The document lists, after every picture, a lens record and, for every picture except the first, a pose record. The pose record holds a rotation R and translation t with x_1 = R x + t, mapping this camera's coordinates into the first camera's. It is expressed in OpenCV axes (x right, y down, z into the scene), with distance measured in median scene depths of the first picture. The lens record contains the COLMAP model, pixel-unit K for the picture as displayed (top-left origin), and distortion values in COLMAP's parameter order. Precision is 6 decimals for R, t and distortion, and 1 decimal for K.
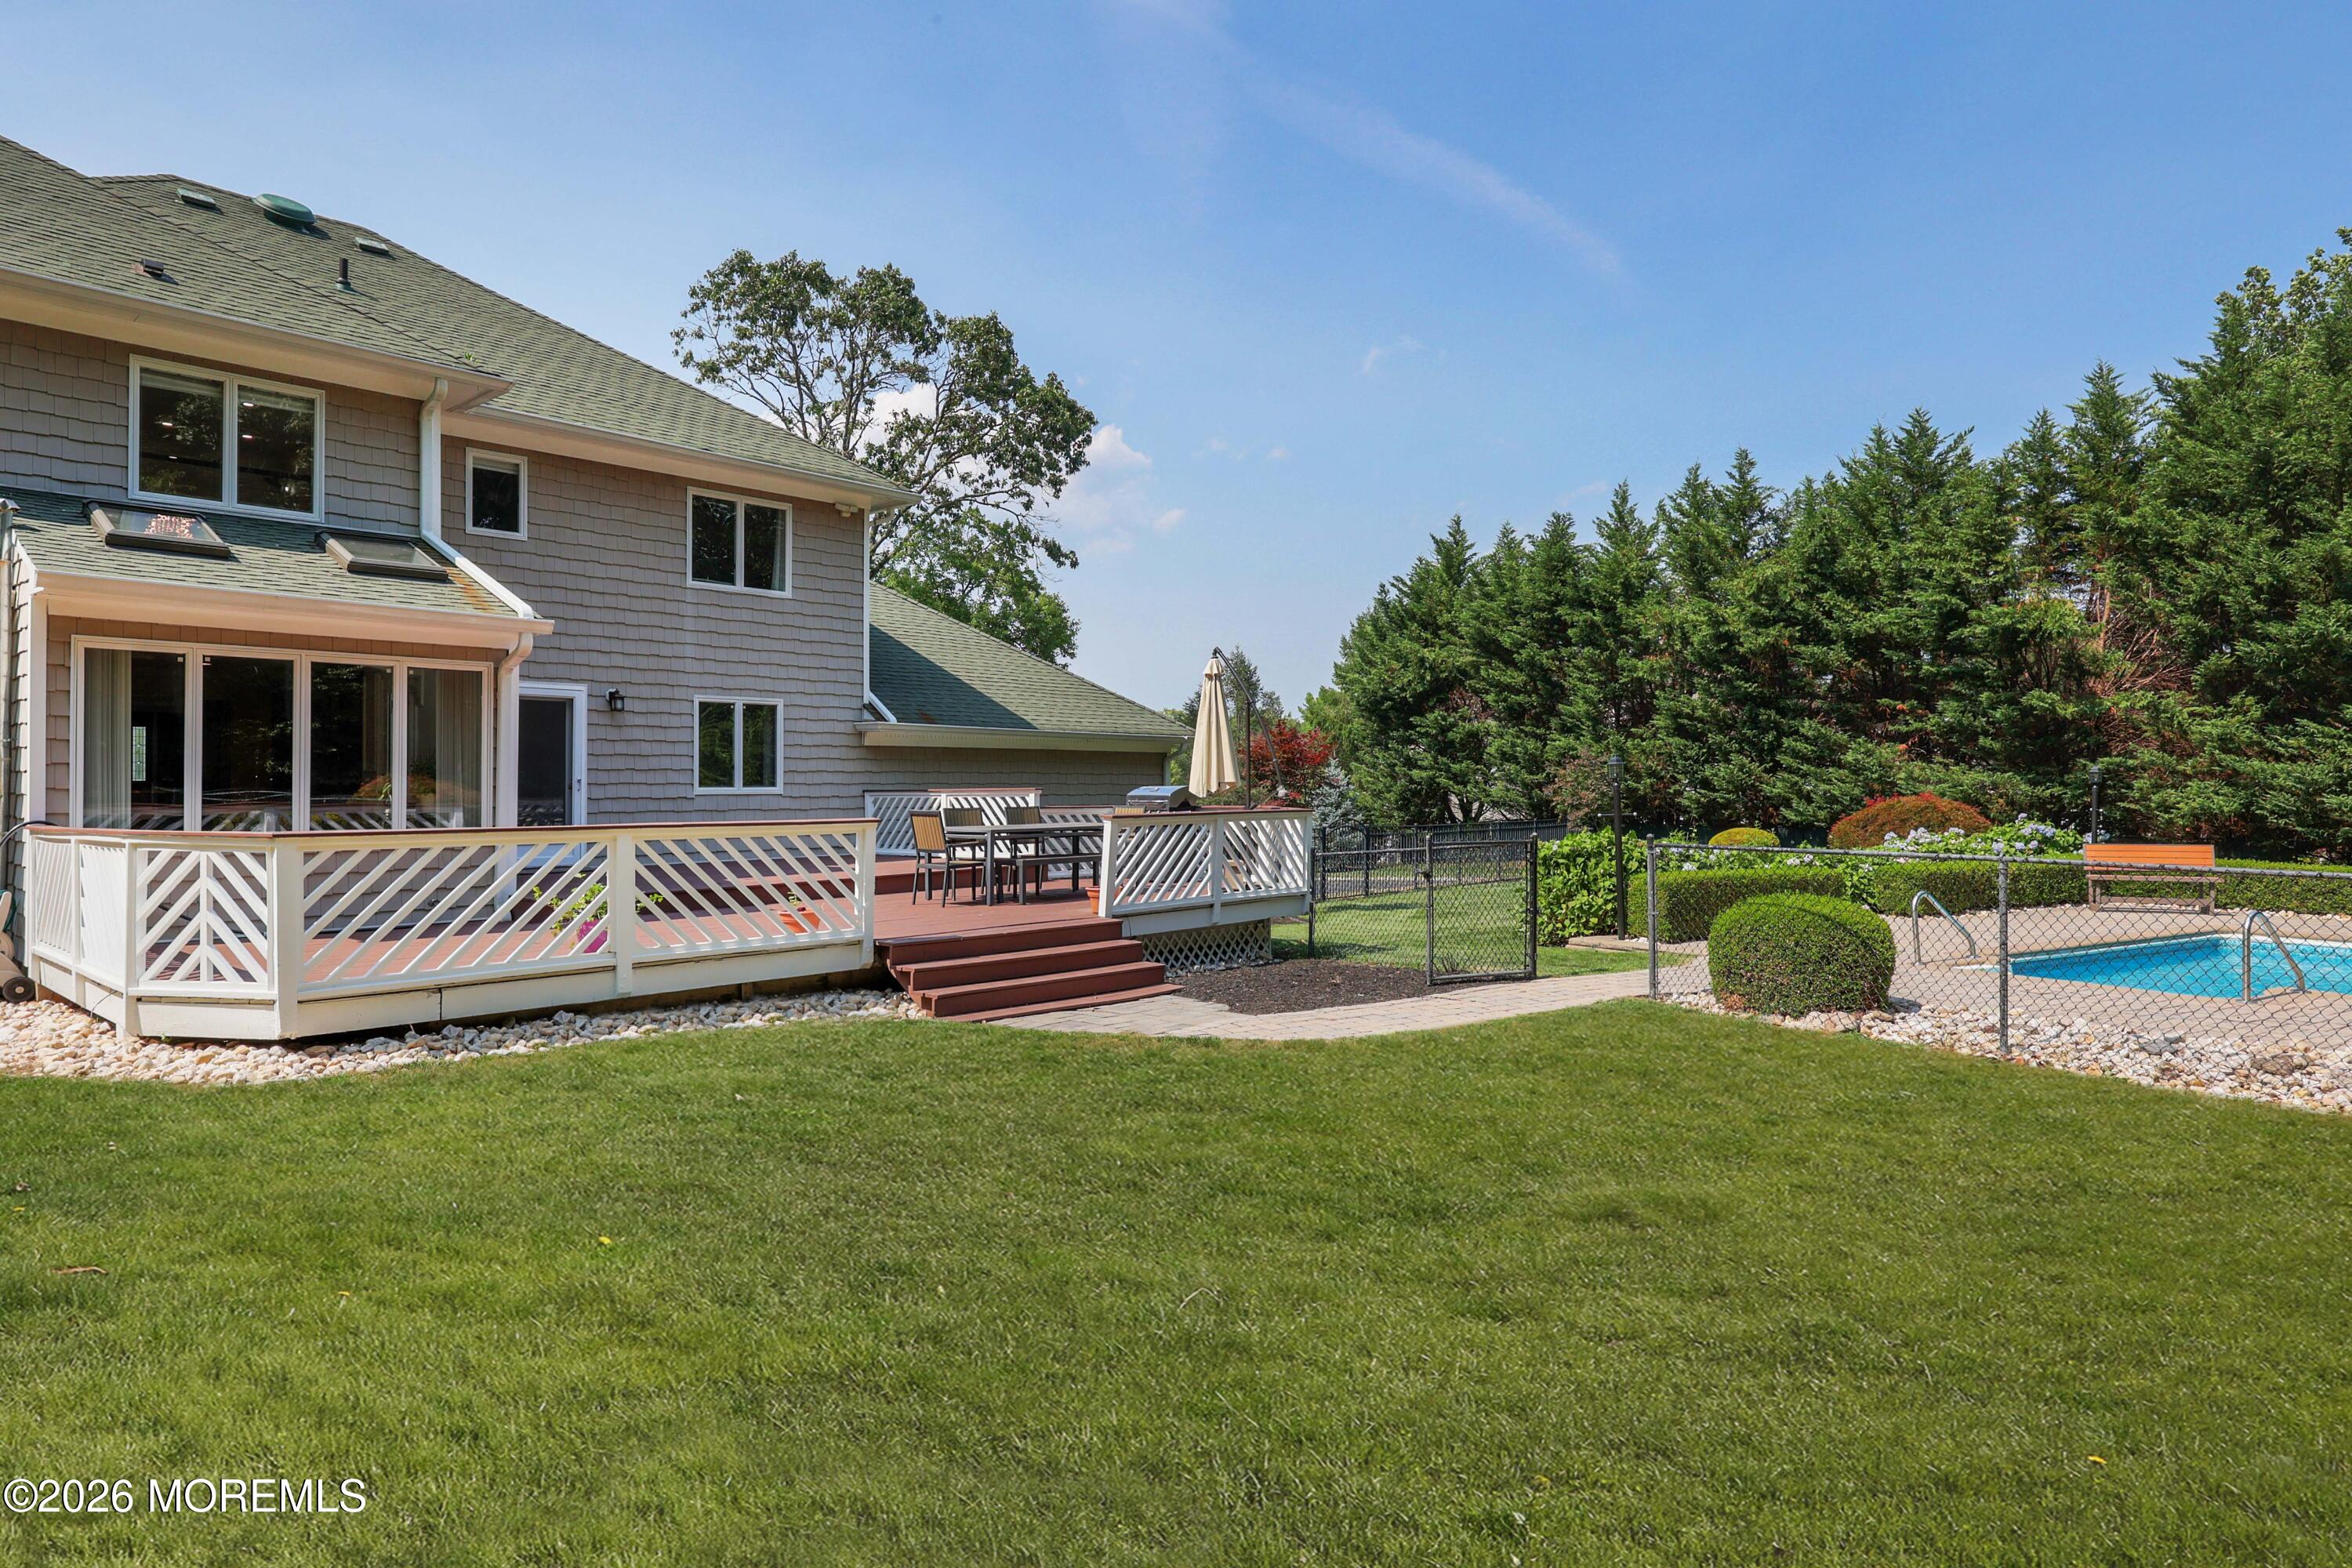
lens RADIAL K [[1333.4, 0, 1138.4], [0, 1333.4, 804.7], [0, 0, 1]] dist [0.026142, -0.001980]
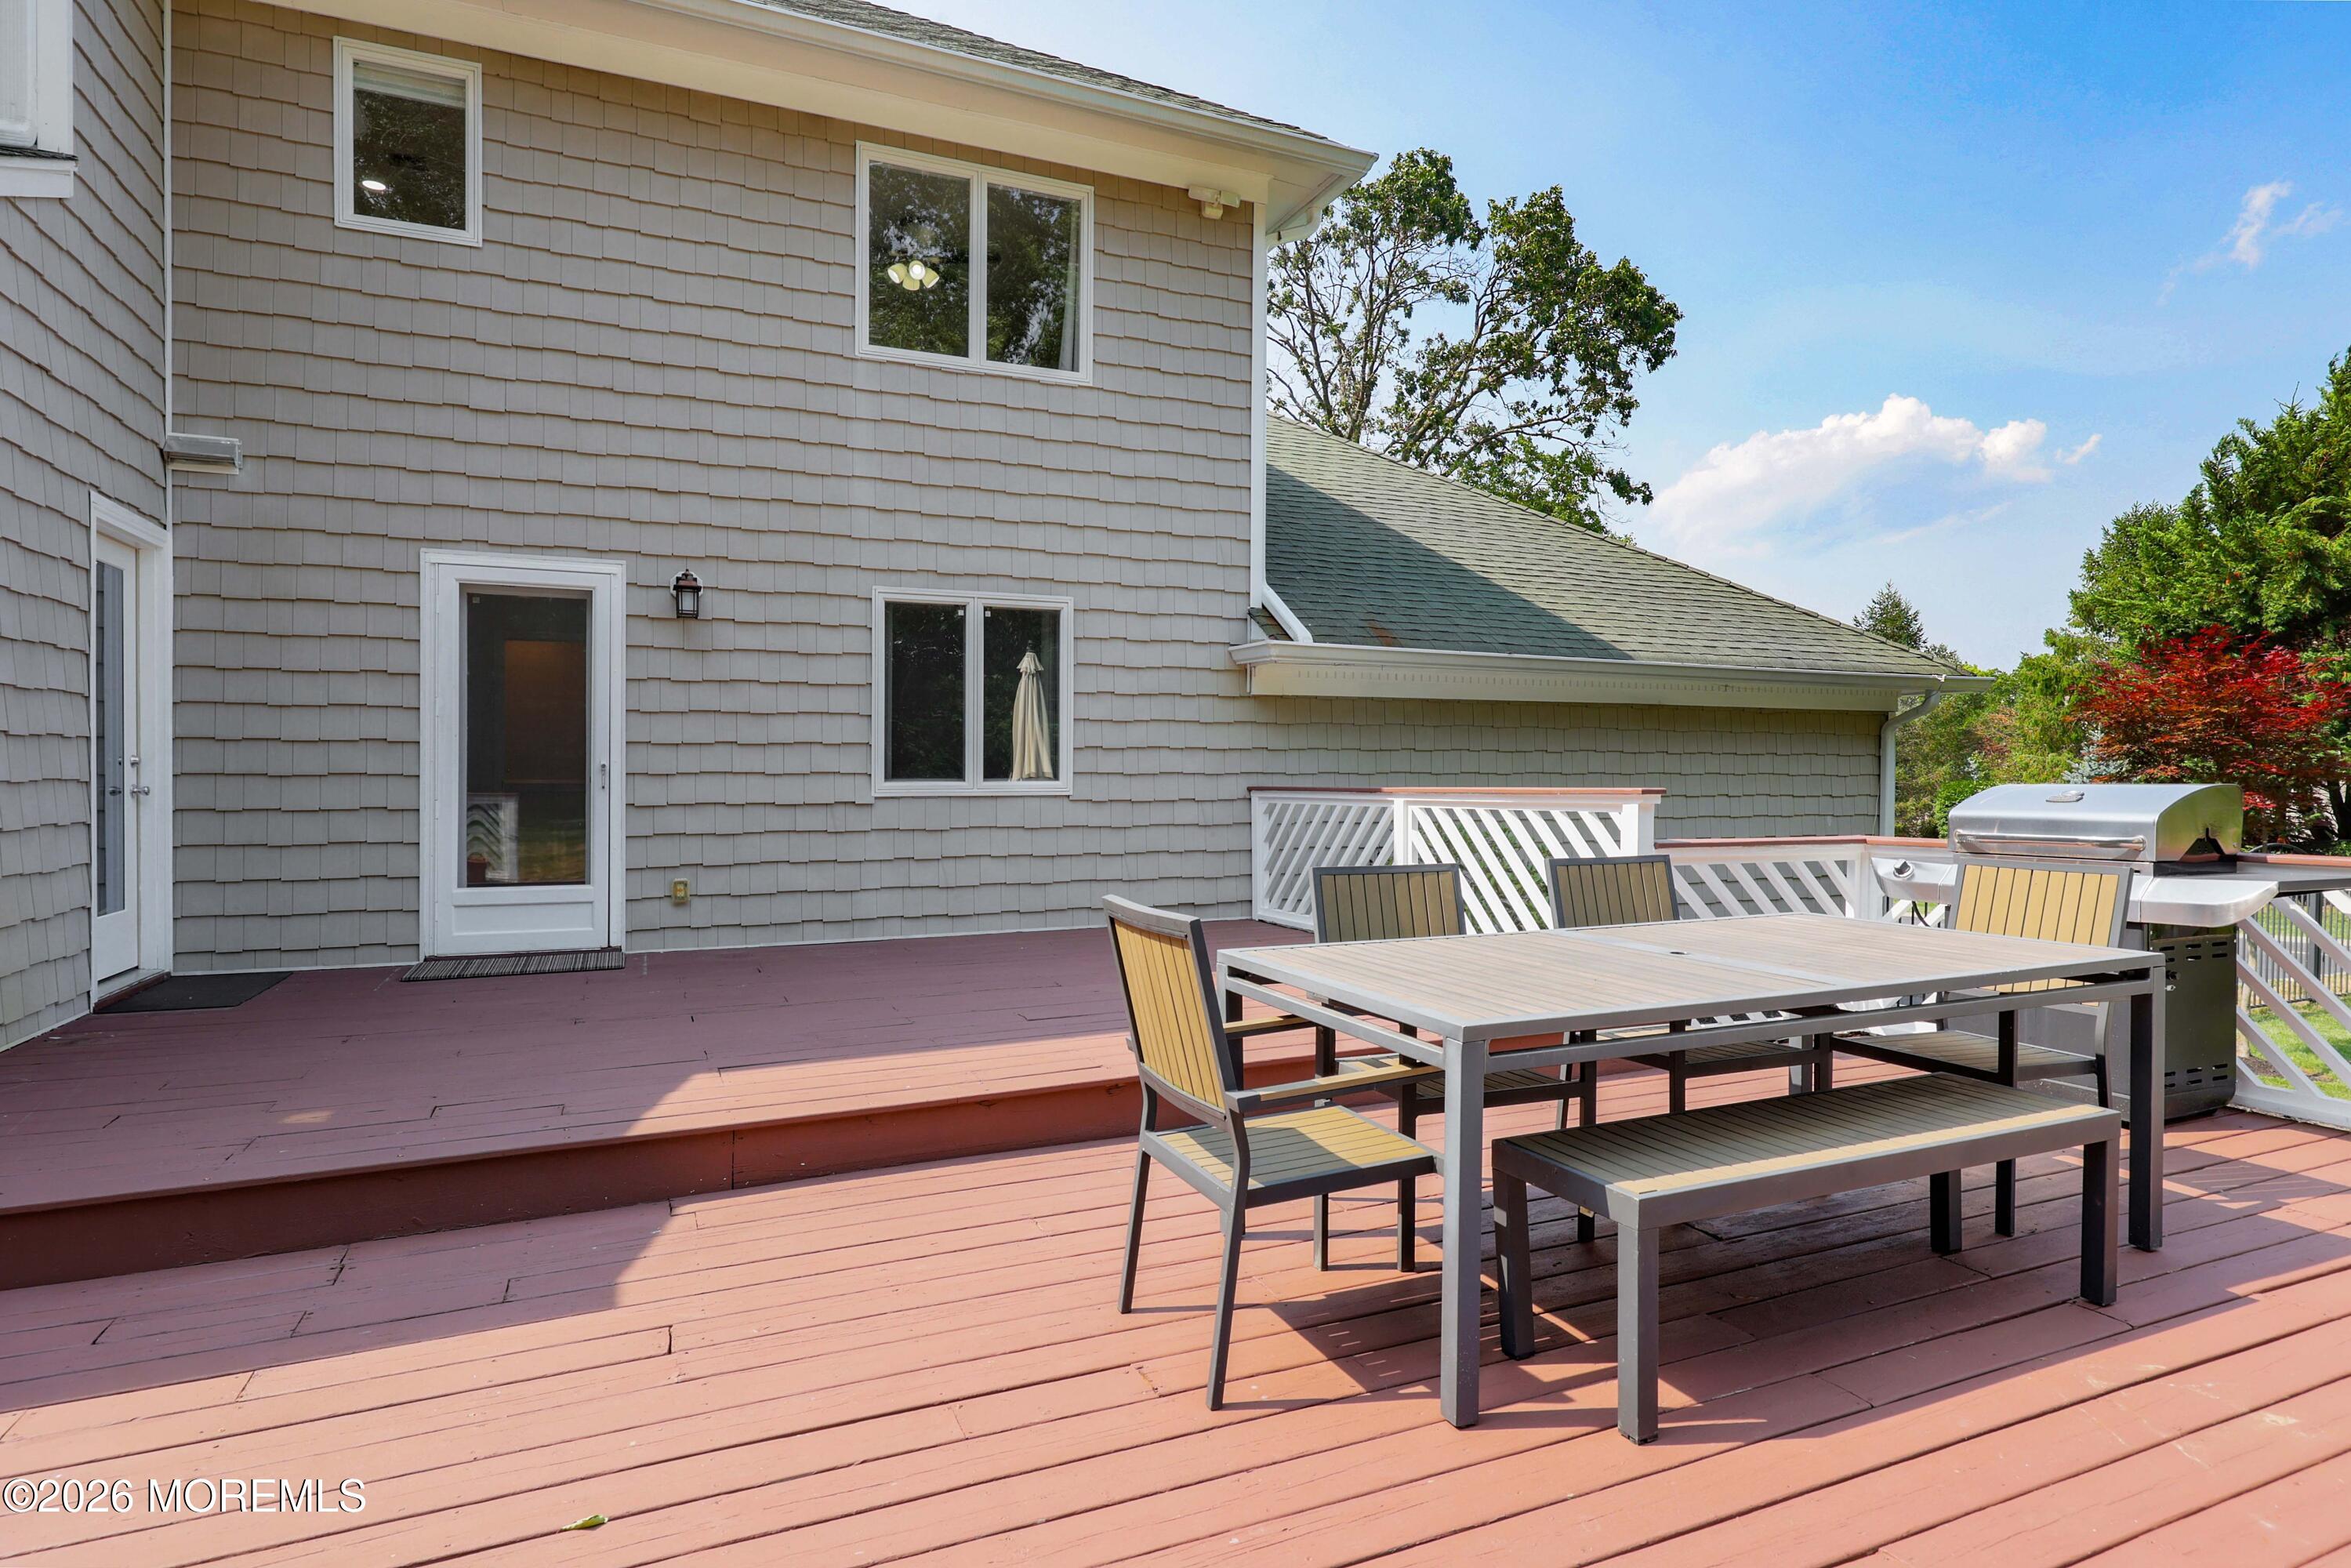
lens RADIAL K [[1258.0, 0, 1181.5], [0, 1258.0, 792.8], [0, 0, 1]] dist [-0.001593, 0.007939]
pose [[0.924638, 0.008011, -0.380763, -0.057922], [-0.007454, 0.999968, 0.002938, -0.010466], [0.380774, 0.000122, 0.924668, 0.600439]]
